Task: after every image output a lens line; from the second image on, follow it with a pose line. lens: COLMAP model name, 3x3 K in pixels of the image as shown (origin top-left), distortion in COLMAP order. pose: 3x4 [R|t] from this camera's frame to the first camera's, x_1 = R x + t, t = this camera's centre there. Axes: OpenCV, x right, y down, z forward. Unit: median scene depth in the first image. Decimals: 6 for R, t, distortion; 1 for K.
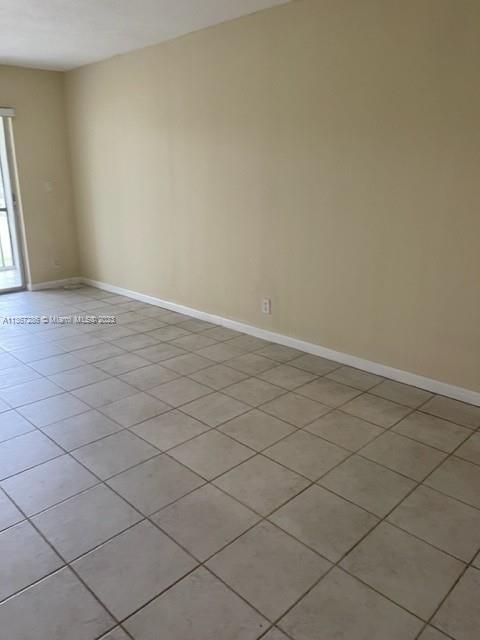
lens RADIAL K [[483.7, 0, 235.9], [0, 483.7, 319.9], [0, 0, 1]] dist [0.024029, -0.002730]
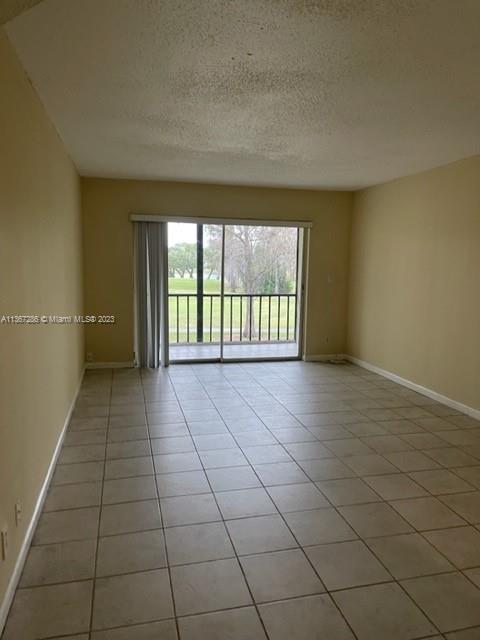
lens RADIAL K [[483.7, 0, 239.3], [0, 483.7, 319.0], [0, 0, 1]] dist [0.024029, -0.002730]
pose [[0.853584, 0.071939, -0.515964, 0.081921], [-0.158131, 0.979469, -0.125040, 0.020003], [0.496375, 0.188322, 0.847435, -0.185960]]
